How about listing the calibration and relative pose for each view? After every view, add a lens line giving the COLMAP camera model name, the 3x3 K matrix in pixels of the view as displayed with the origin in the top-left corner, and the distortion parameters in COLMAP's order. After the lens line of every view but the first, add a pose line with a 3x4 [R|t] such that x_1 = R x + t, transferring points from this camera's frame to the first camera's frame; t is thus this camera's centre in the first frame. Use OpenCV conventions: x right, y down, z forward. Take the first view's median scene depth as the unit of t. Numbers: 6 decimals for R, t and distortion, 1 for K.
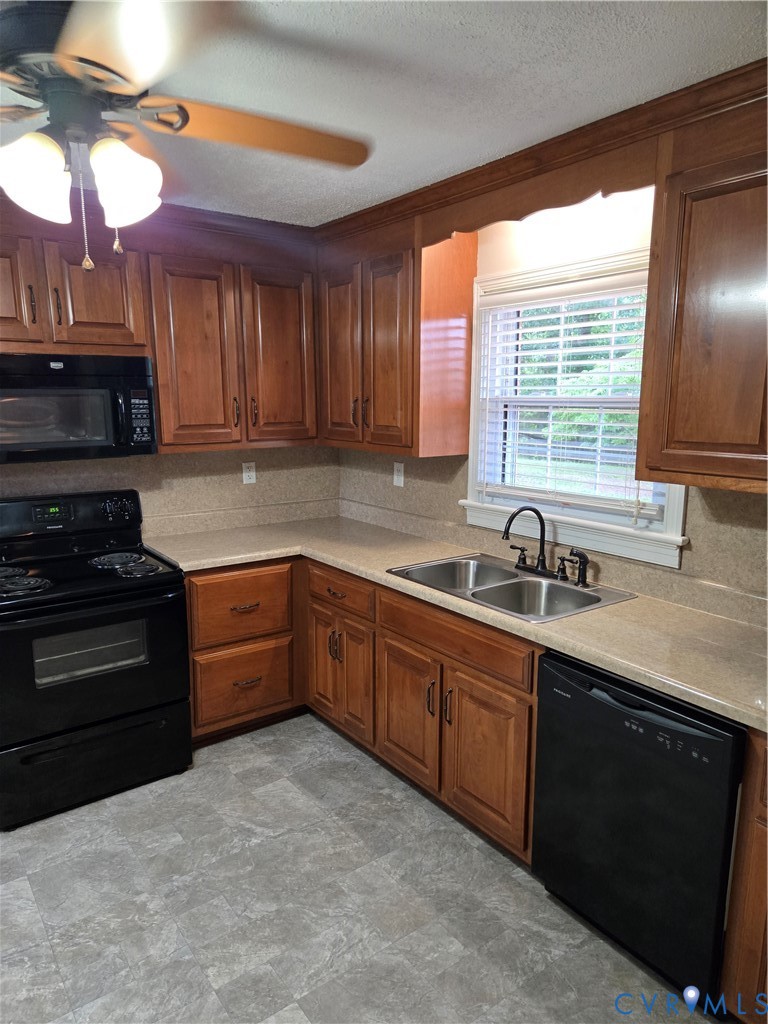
lens RADIAL K [[688.2, 0, 384.0], [0, 688.2, 518.4], [0, 0, 1]] dist [0.063405, -0.011498]
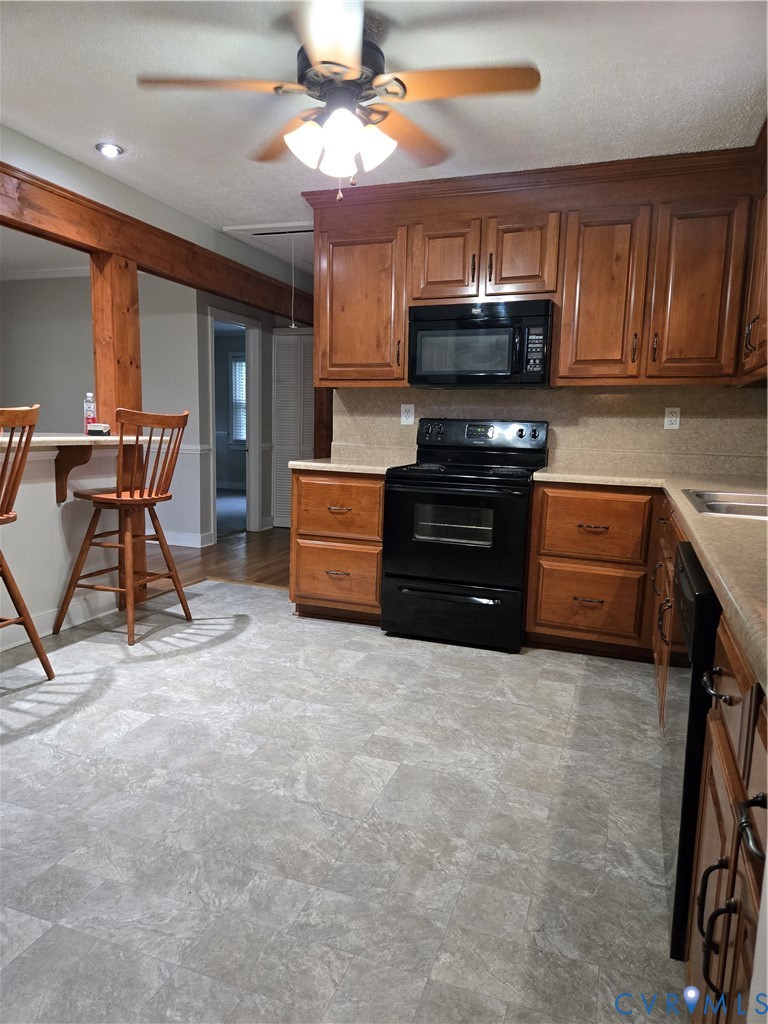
lens RADIAL K [[688.2, 0, 383.2], [0, 688.2, 514.3], [0, 0, 1]] dist [0.063405, -0.011498]
pose [[0.555680, 0.120864, -0.822564, 0.496270], [-0.177029, 0.983889, 0.024977, 0.141424], [0.812330, 0.131739, 0.568123, 0.139356]]
